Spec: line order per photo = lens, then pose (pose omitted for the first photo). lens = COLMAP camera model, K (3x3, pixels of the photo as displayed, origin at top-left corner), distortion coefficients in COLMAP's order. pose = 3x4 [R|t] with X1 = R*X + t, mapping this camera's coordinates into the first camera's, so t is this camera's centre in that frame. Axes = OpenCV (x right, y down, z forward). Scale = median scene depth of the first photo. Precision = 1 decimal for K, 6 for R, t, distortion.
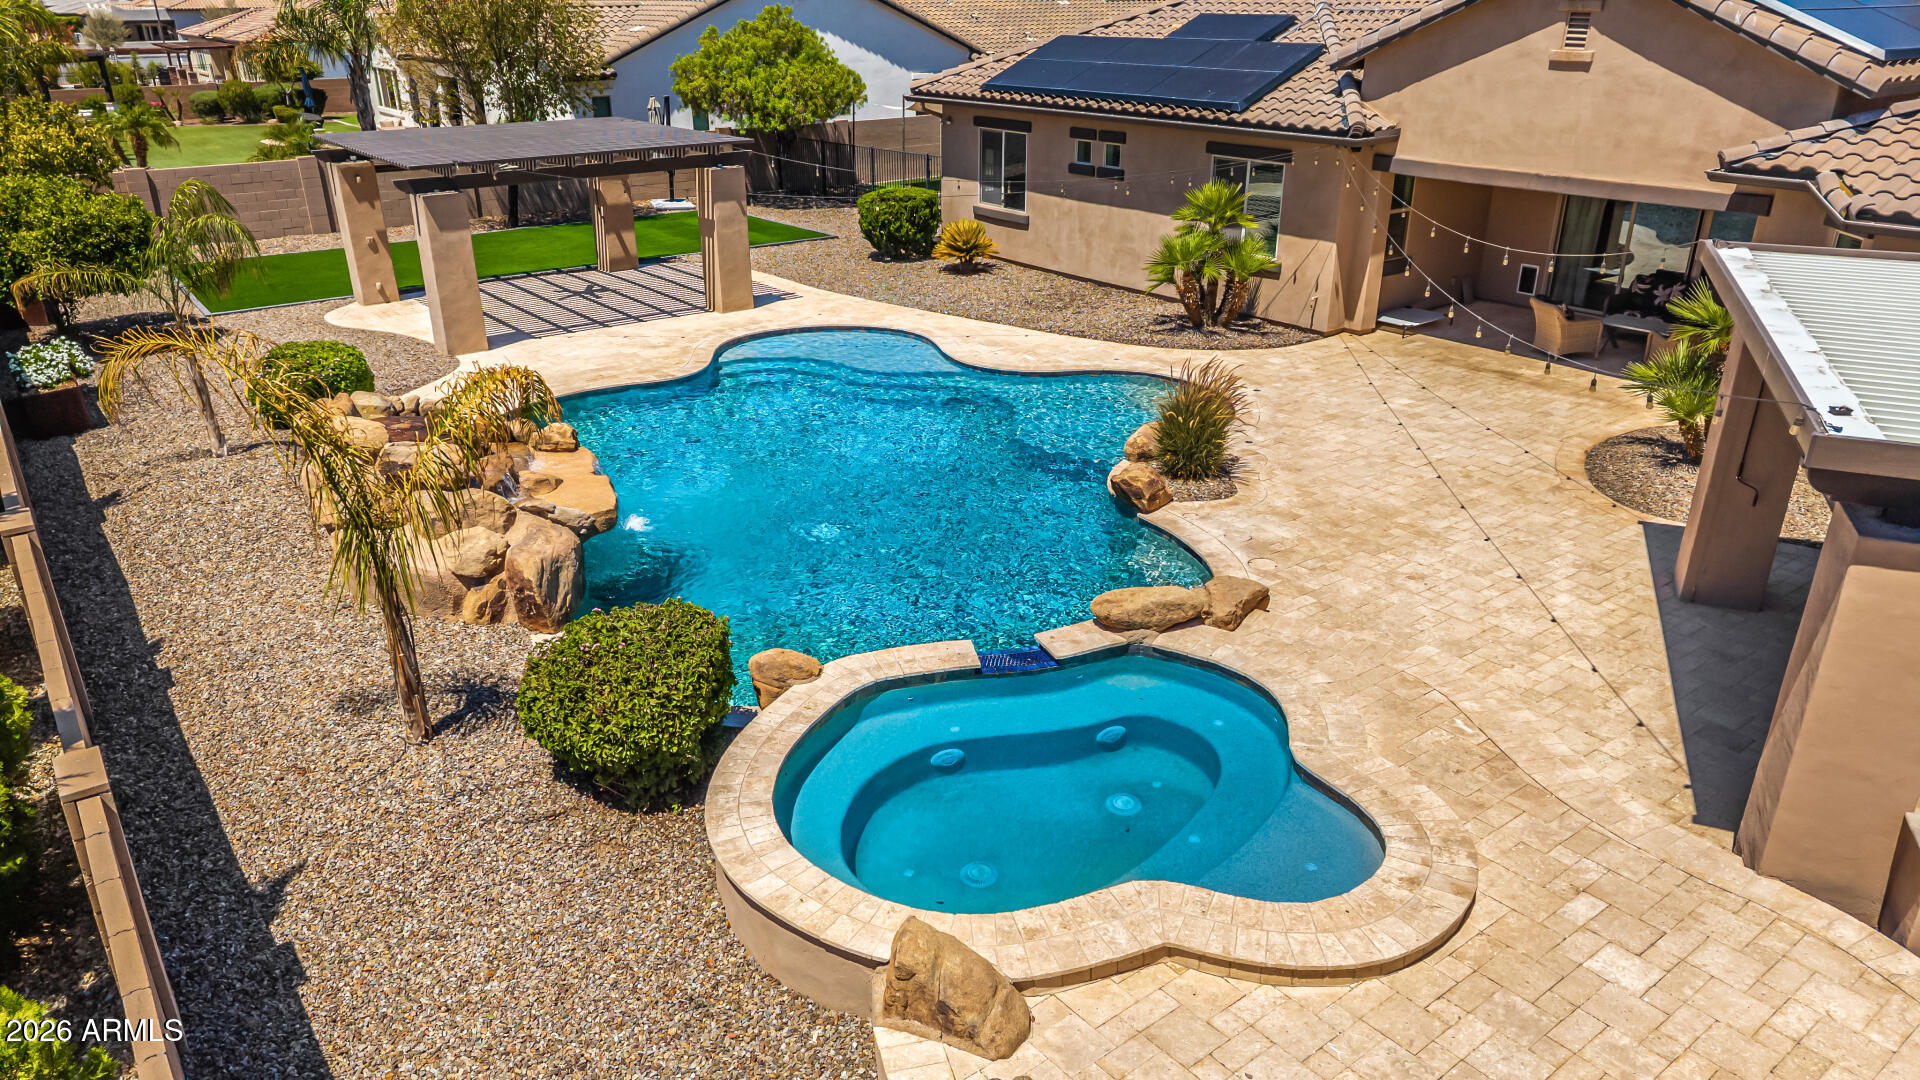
lens RADIAL K [[1275.2, 0, 960.0], [0, 1275.2, 540.0], [0, 0, 1]] dist [-0.003269, -0.000562]
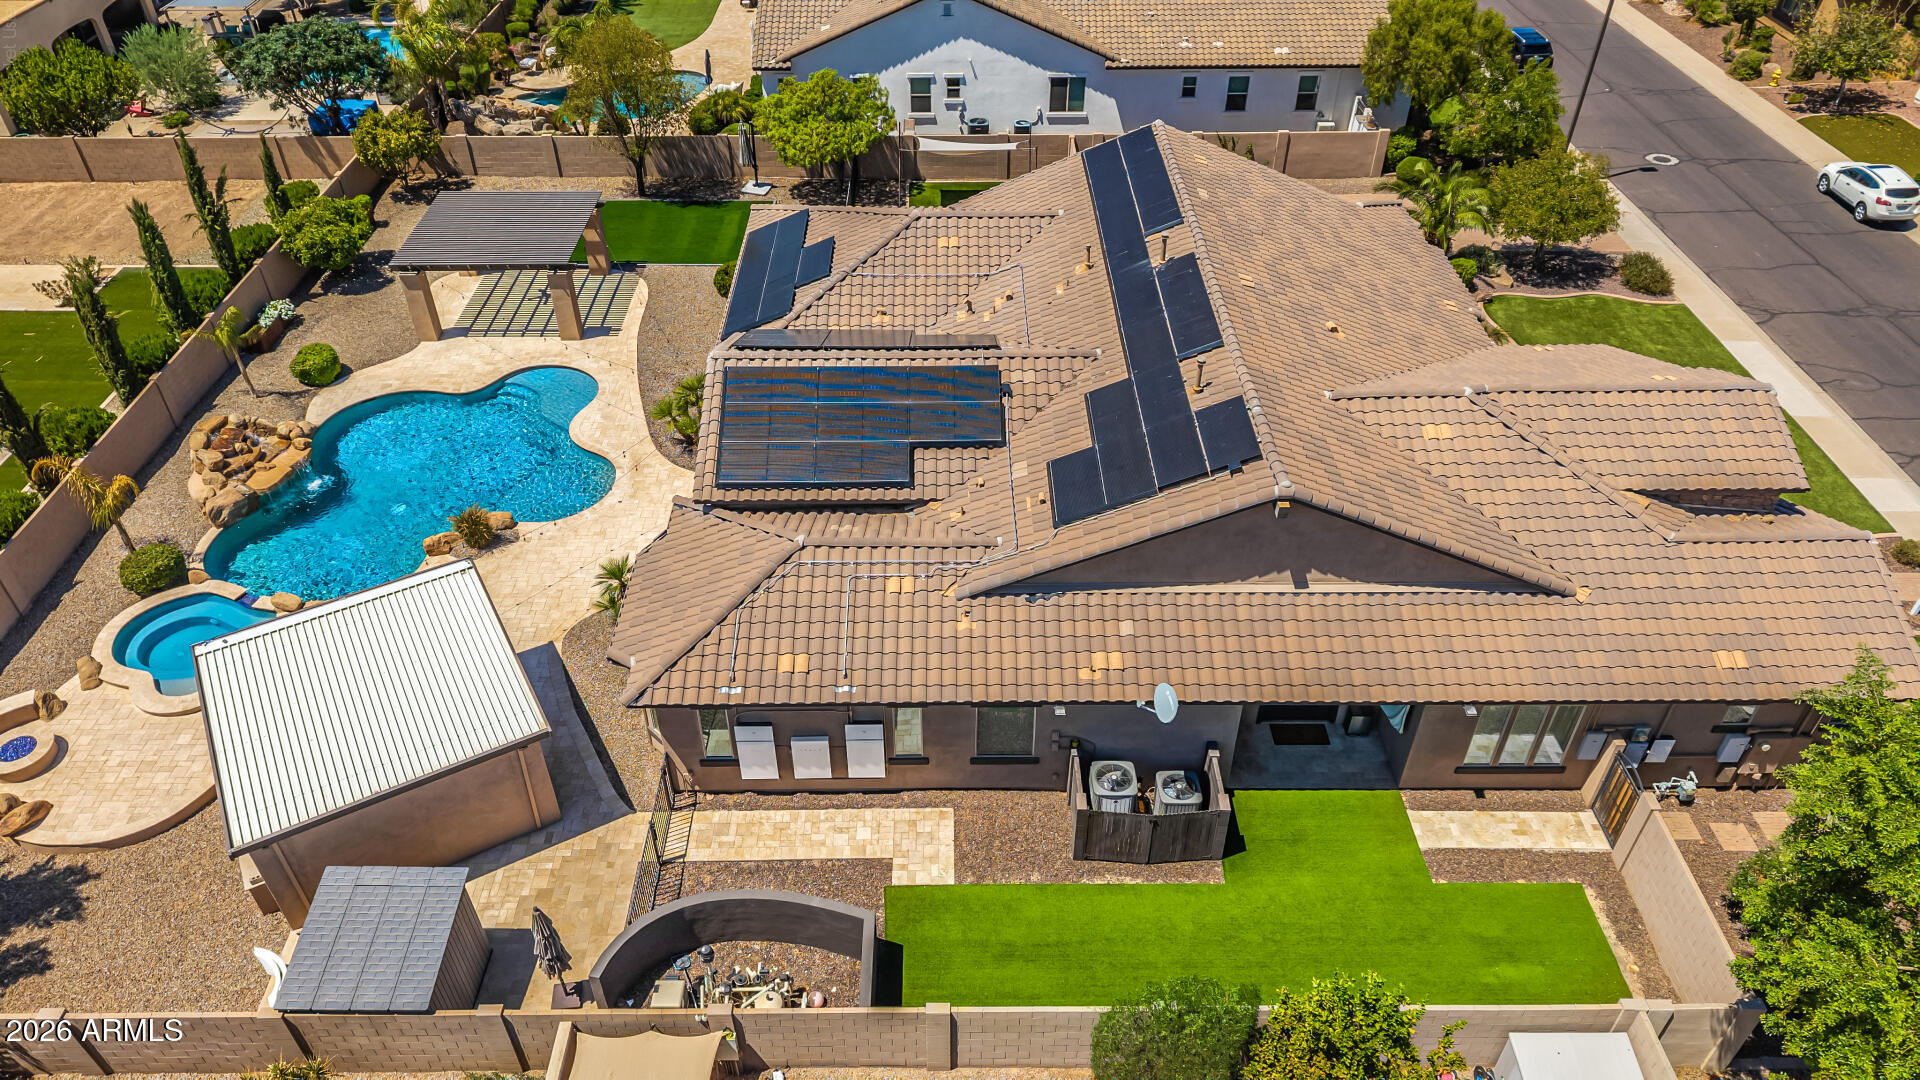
lens RADIAL K [[1275.2, 0, 960.0], [0, 1275.2, 540.0], [0, 0, 1]] dist [-0.003269, -0.000562]
pose [[0.788052, 0.388390, -0.477627, 1.344020], [-0.240359, 0.908401, 0.342105, -0.721902], [0.566747, -0.154794, 0.809220, -0.248271]]
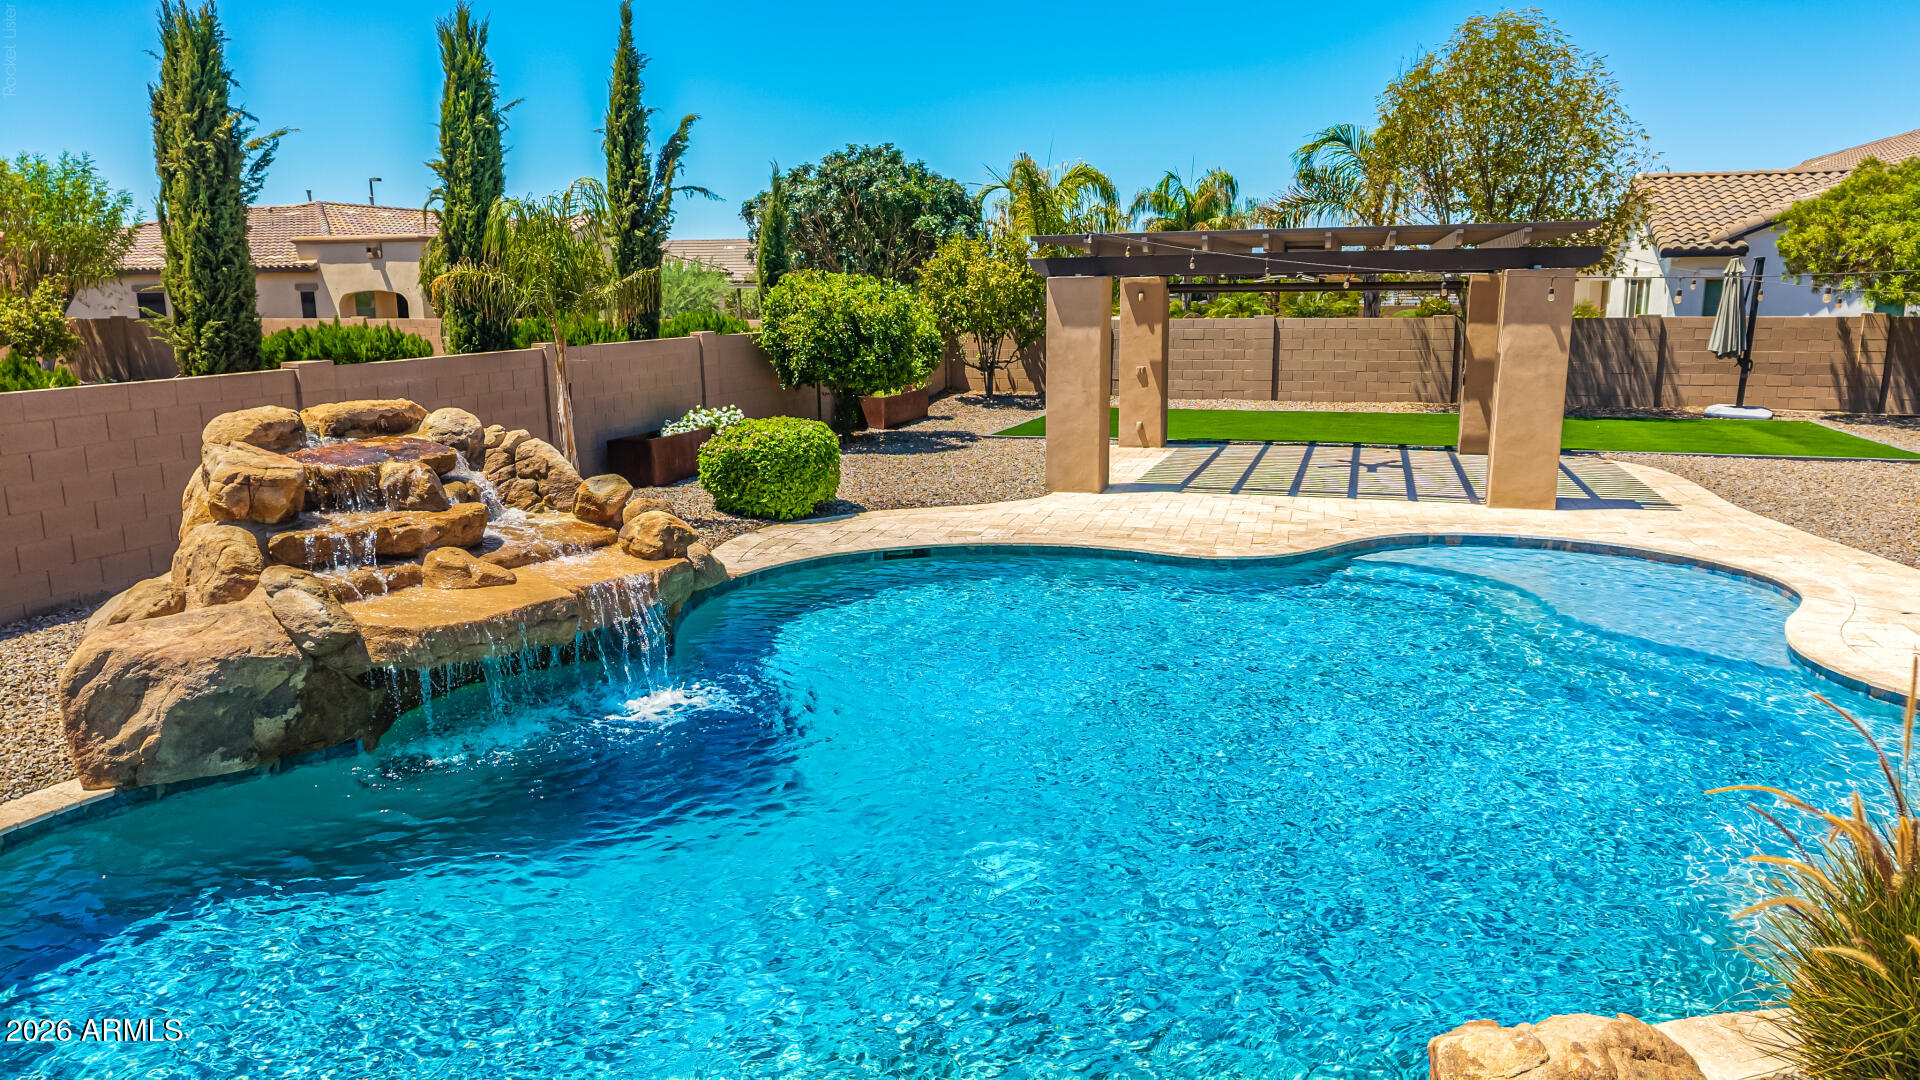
lens RADIAL K [[1275.2, 0, 960.0], [0, 1275.2, 540.0], [0, 0, 1]] dist [-0.003269, -0.000562]
pose [[0.557427, 0.150294, -0.816509, 0.167771], [-0.315502, 0.948044, -0.040887, -0.064267], [0.767941, 0.280402, 0.575883, 0.491265]]
